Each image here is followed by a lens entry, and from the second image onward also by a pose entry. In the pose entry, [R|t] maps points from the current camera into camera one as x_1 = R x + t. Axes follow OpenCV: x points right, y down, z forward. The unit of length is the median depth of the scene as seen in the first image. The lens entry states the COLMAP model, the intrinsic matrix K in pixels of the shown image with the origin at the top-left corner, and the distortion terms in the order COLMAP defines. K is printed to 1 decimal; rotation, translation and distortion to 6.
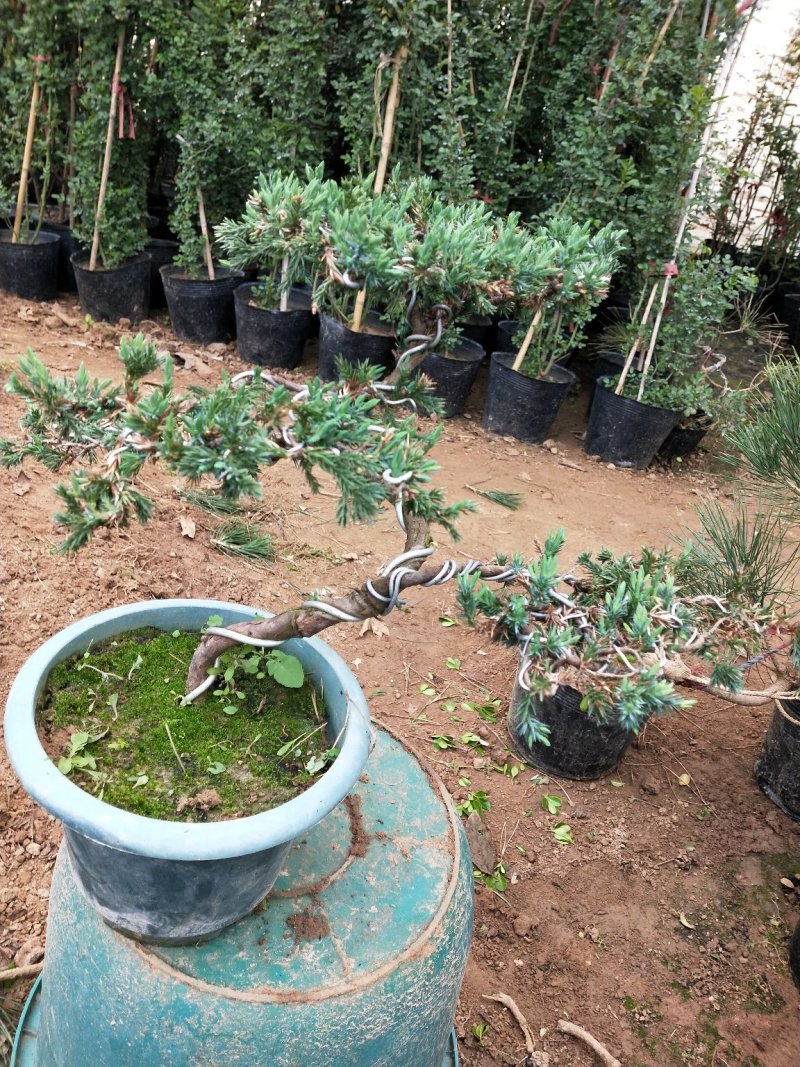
lens RADIAL K [[905.8, 0, 400.0], [0, 905.8, 534.3], [0, 0, 1]] dist [0.002251, -0.024151]
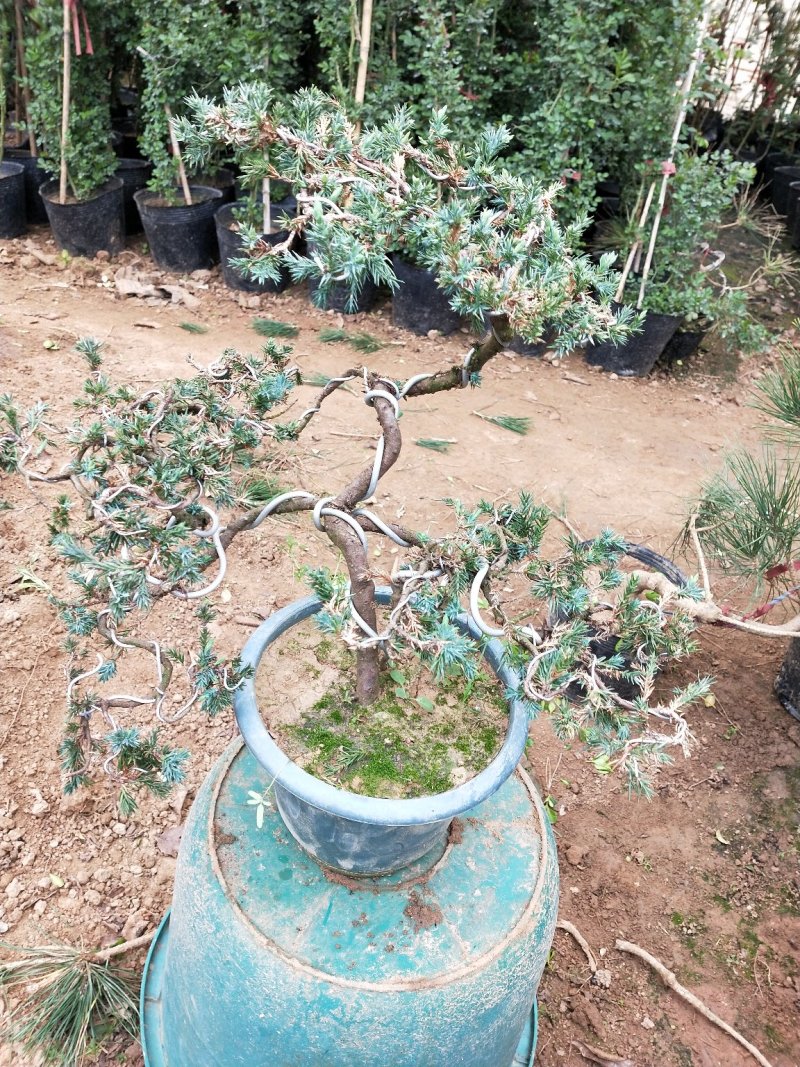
lens RADIAL K [[905.8, 0, 395.3], [0, 905.8, 553.8], [0, 0, 1]] dist [0.002251, -0.024151]
pose [[0.997436, -0.070279, 0.013472, -0.050173], [0.067507, 0.986589, 0.148613, -0.074146], [-0.023735, -0.147322, 0.988804, -0.012385]]
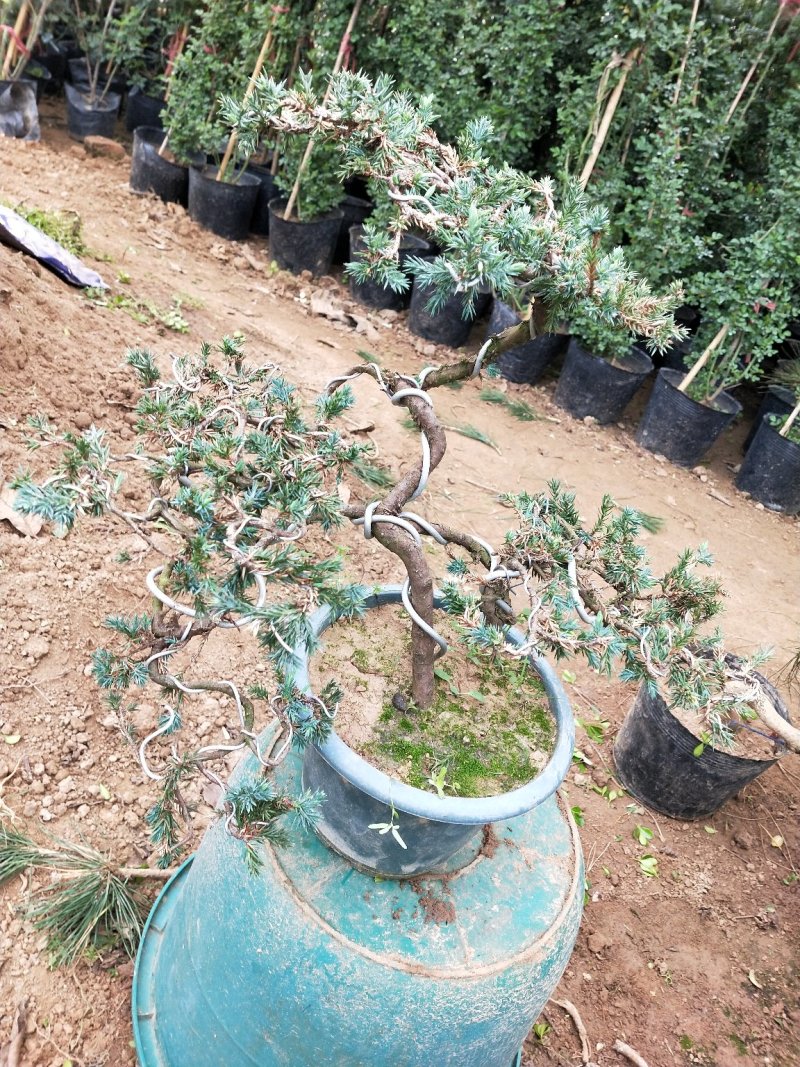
lens RADIAL K [[905.8, 0, 381.0], [0, 905.8, 538.4], [0, 0, 1]] dist [0.002251, -0.024151]
pose [[0.971078, 0.203096, -0.125540, -0.051653], [-0.197109, 0.978633, 0.058529, -0.028310], [0.134744, -0.032091, 0.990361, -0.041719]]
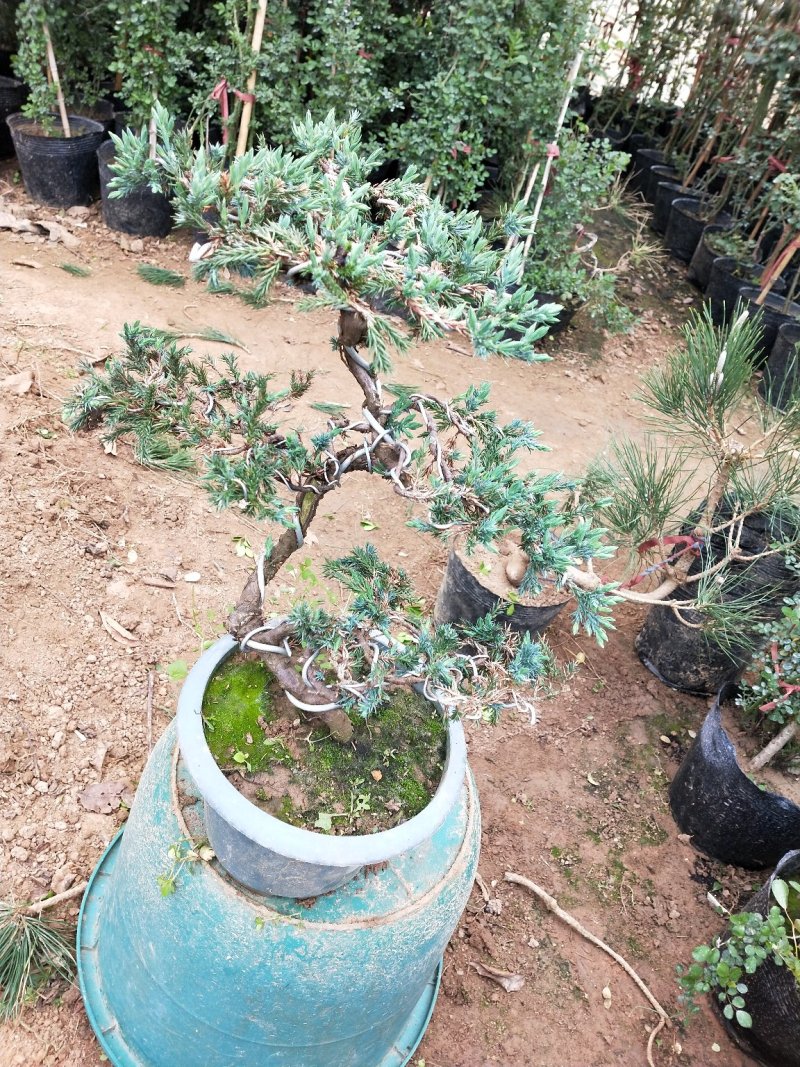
lens RADIAL K [[905.8, 0, 408.1], [0, 905.8, 554.2], [0, 0, 1]] dist [0.002251, -0.024151]
pose [[0.980273, -0.050801, 0.191008, -0.114119], [0.008398, 0.976237, 0.216543, -0.107670], [-0.197470, -0.210667, 0.957405, -0.050328]]
